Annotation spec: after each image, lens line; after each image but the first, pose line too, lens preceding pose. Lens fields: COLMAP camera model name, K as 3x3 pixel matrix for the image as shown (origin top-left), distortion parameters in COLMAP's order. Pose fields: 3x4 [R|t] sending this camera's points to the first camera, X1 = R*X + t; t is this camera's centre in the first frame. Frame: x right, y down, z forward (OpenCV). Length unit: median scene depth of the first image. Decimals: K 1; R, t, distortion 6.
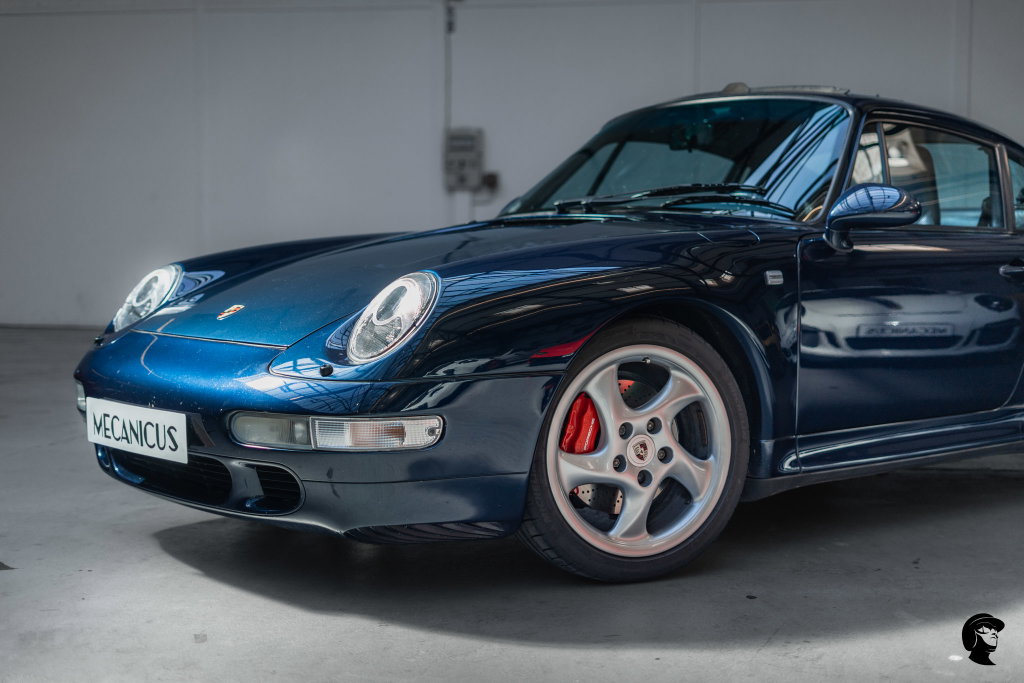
lens RADIAL K [[1511.9, 0, 514.0], [0, 1511.9, 341.8], [0, 0, 1]] dist [-0.055156, 0.000000]
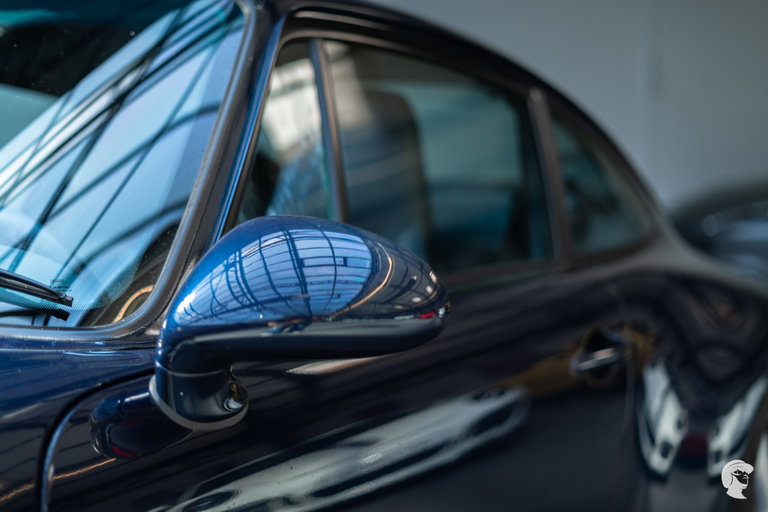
lens RADIAL K [[1133.9, 0, 383.9], [0, 1133.9, 255.3], [0, 0, 1]] dist [-0.055156, 0.000000]
pose [[0.948318, 0.001155, 0.317319, 0.174371], [-0.016932, 0.998753, 0.046965, -0.109235], [-0.316869, -0.049911, 0.947155, 0.752733]]
